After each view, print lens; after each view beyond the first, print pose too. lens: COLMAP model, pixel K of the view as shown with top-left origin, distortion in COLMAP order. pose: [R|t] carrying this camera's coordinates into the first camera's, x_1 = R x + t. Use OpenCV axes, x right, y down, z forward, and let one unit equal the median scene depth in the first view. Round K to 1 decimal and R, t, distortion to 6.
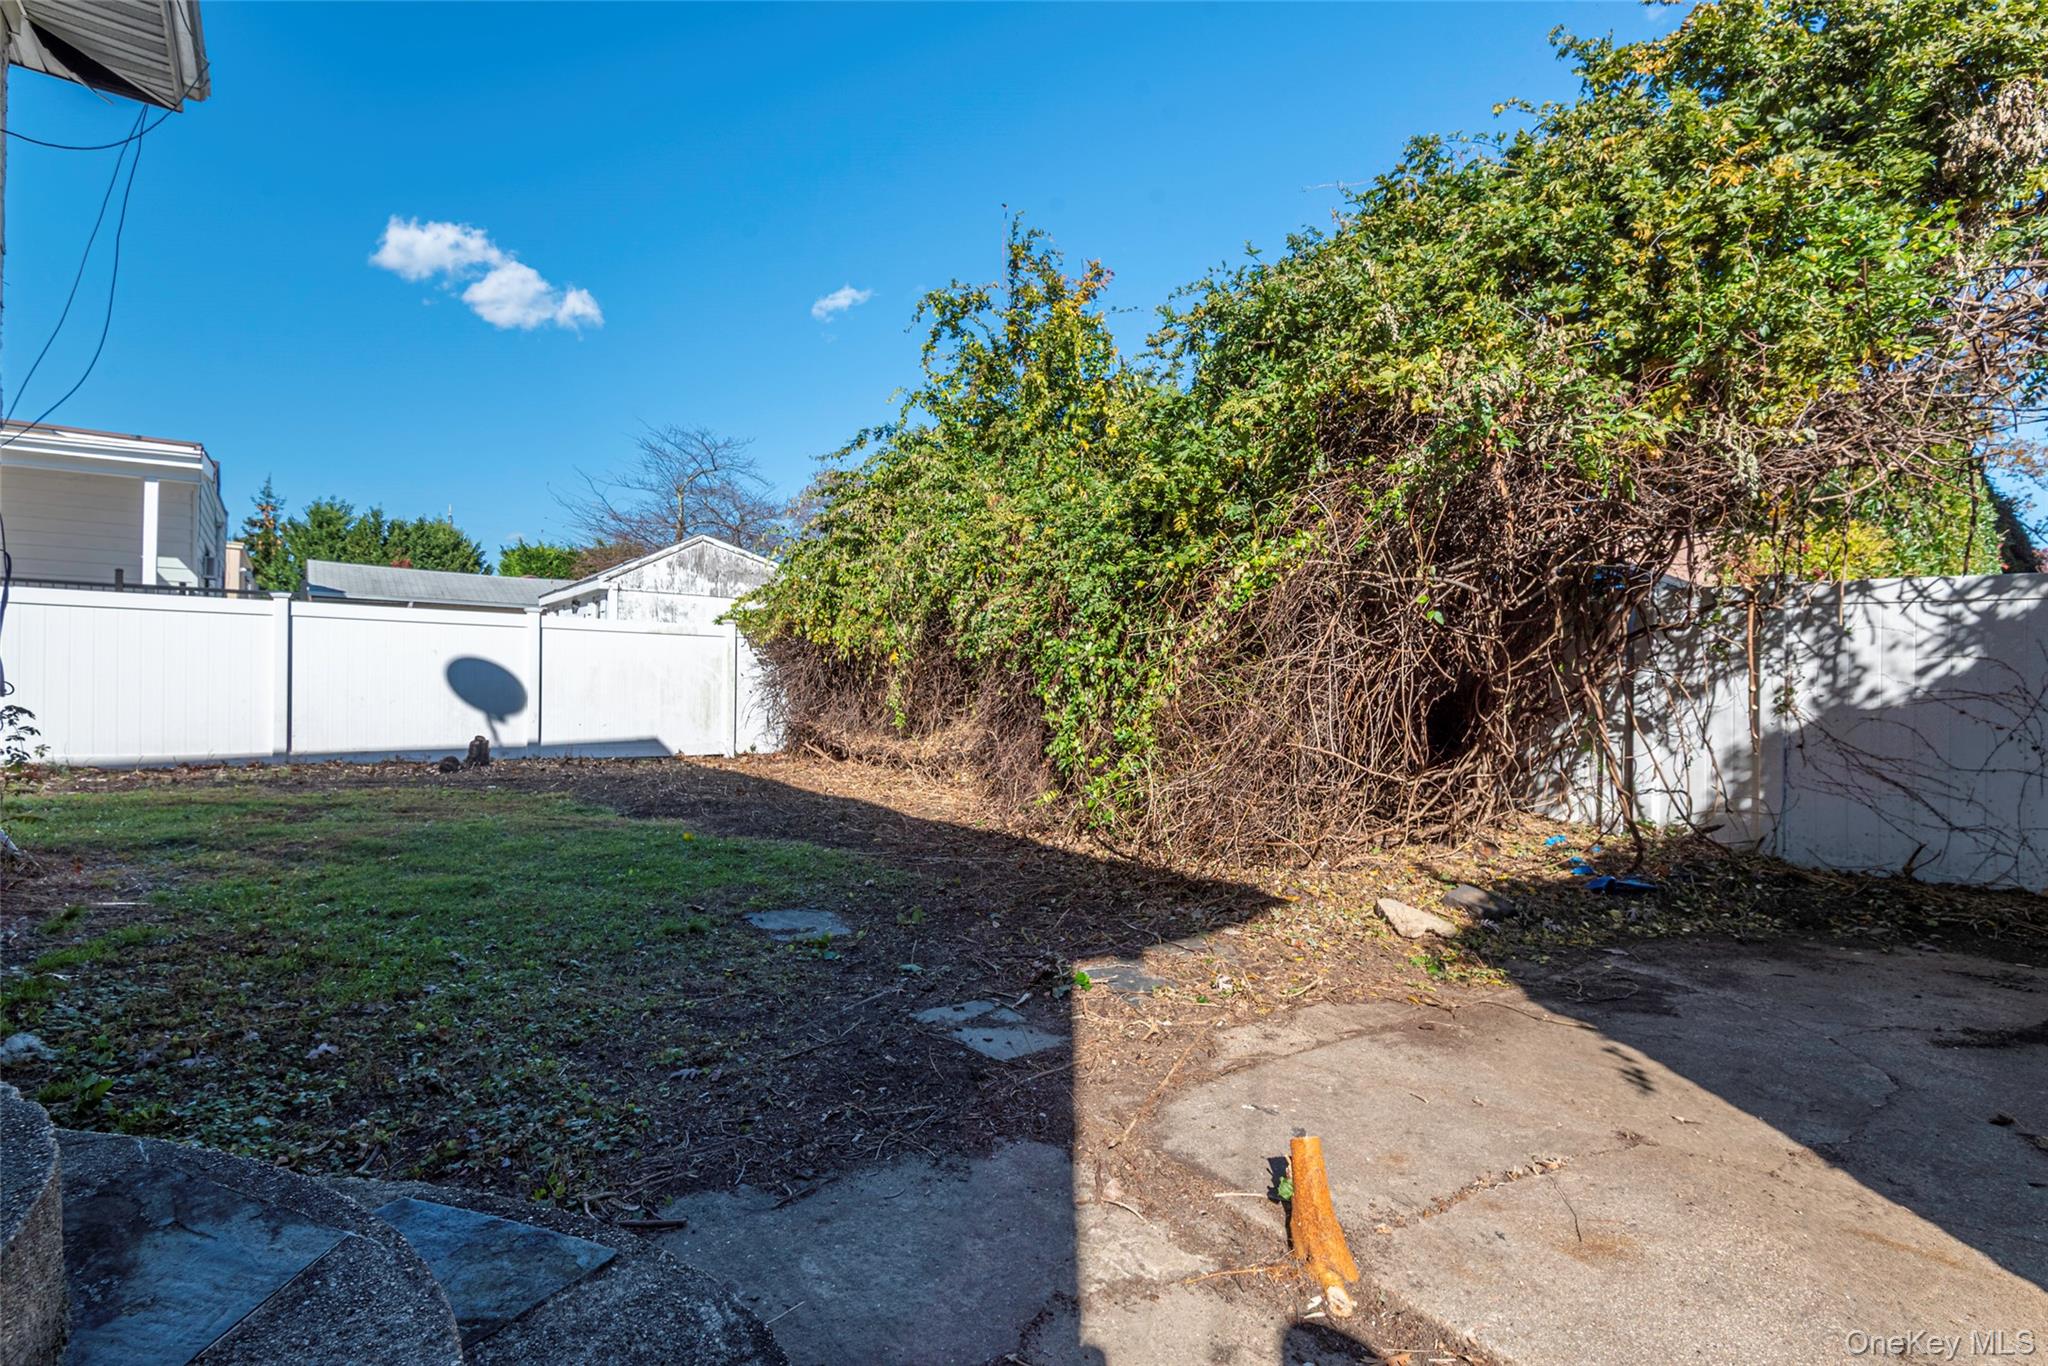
lens RADIAL K [[993.2, 0, 1014.9], [0, 993.2, 675.4], [0, 0, 1]] dist [-0.002139, -0.000886]
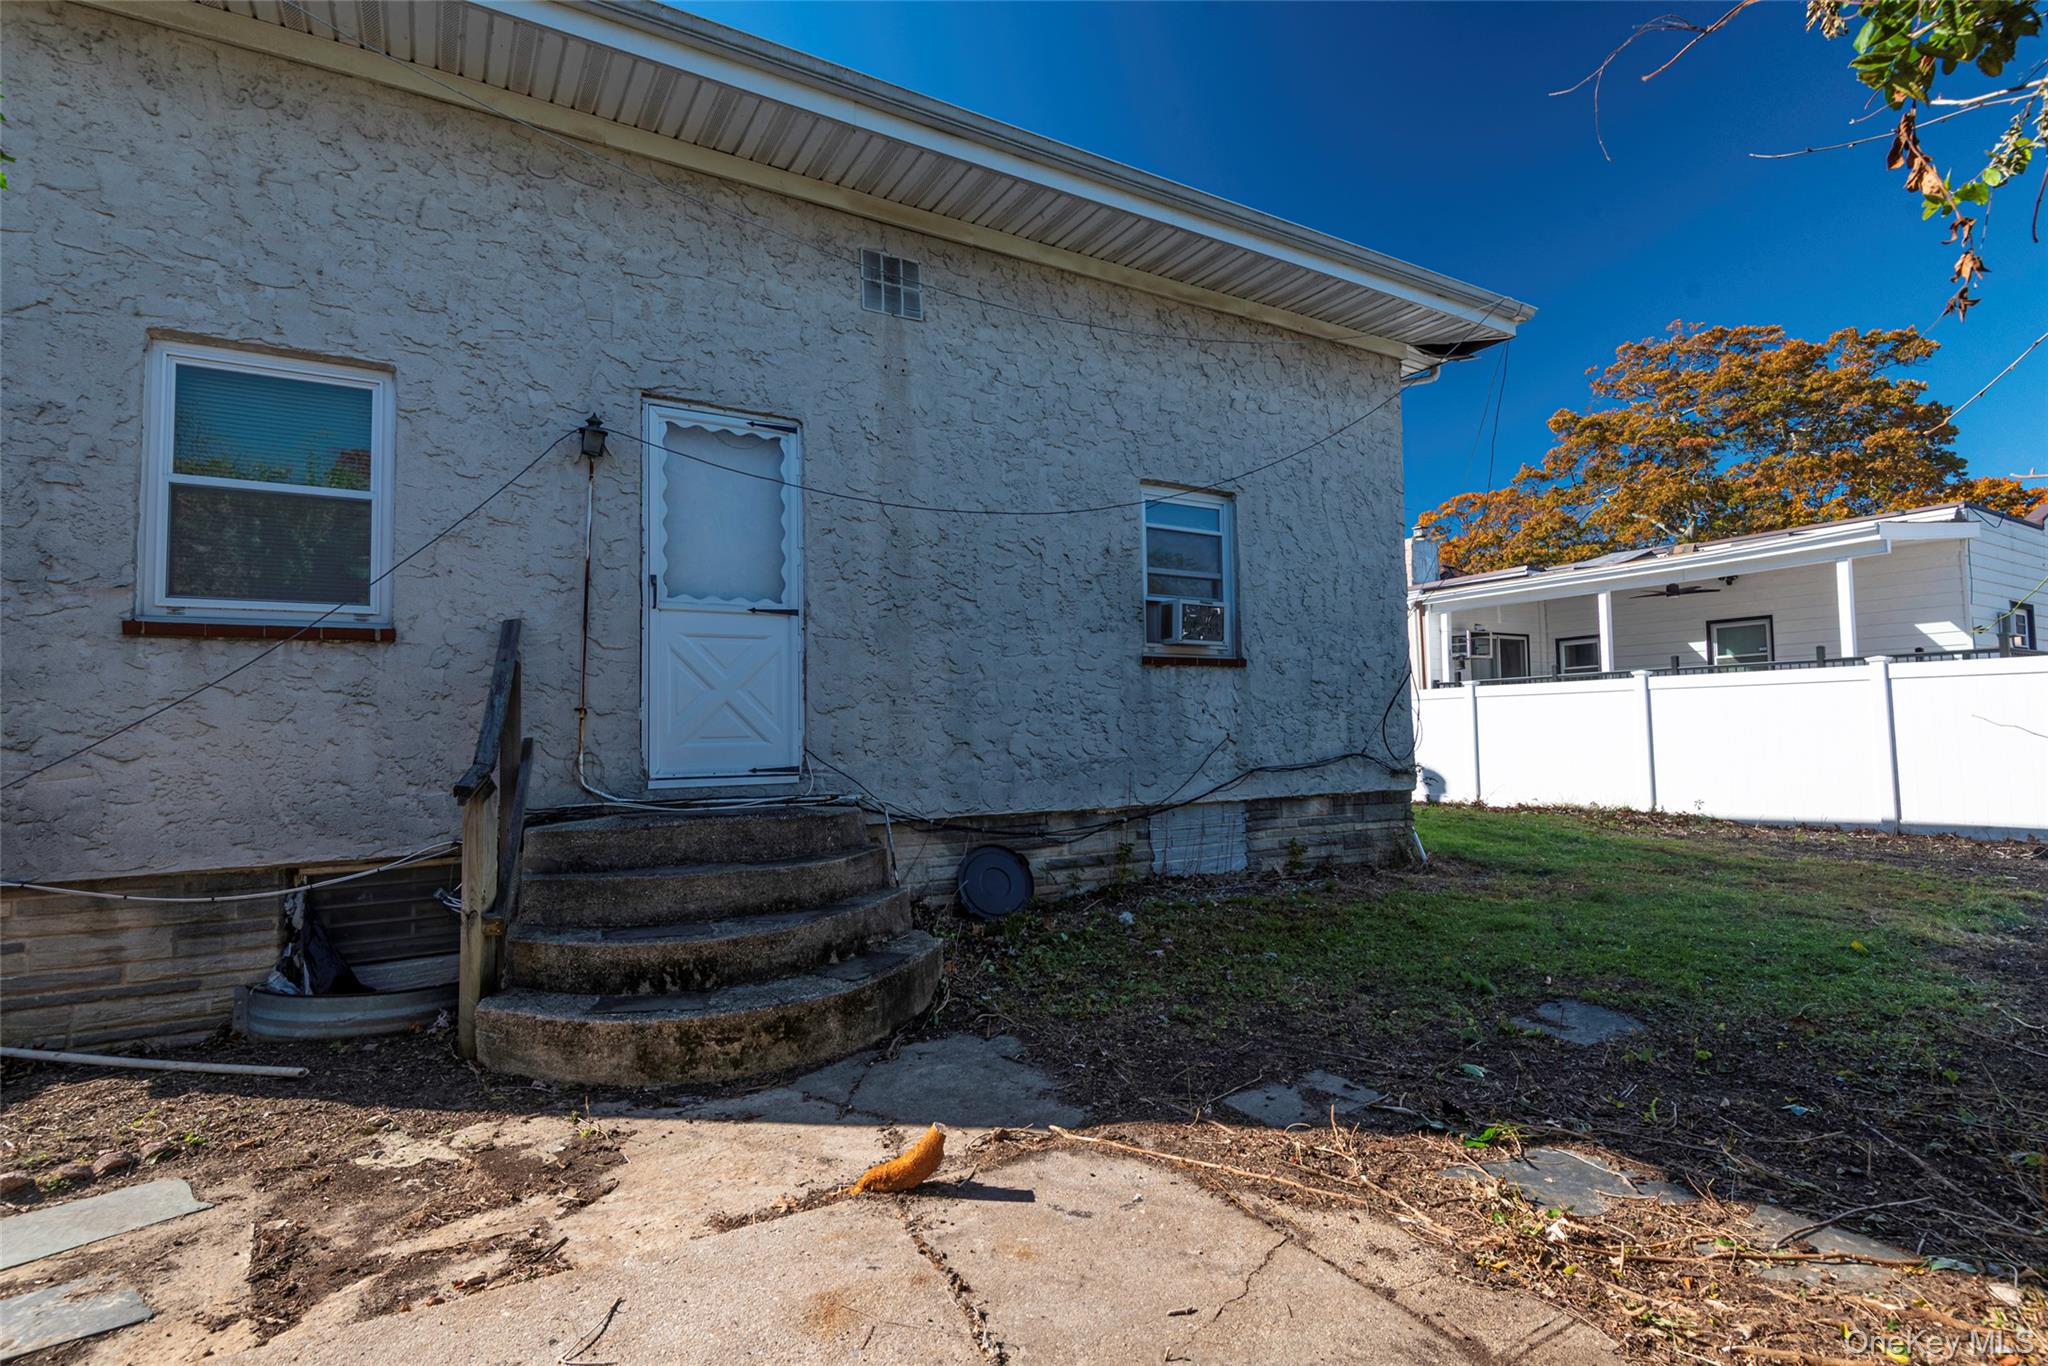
lens RADIAL K [[993.2, 0, 1014.3], [0, 993.2, 681.9], [0, 0, 1]] dist [-0.002139, -0.000886]
pose [[-0.126350, -0.072053, -0.989365, 0.994667], [0.013114, 0.997150, -0.074295, 0.007949], [0.991899, -0.022362, -0.125045, 0.818192]]
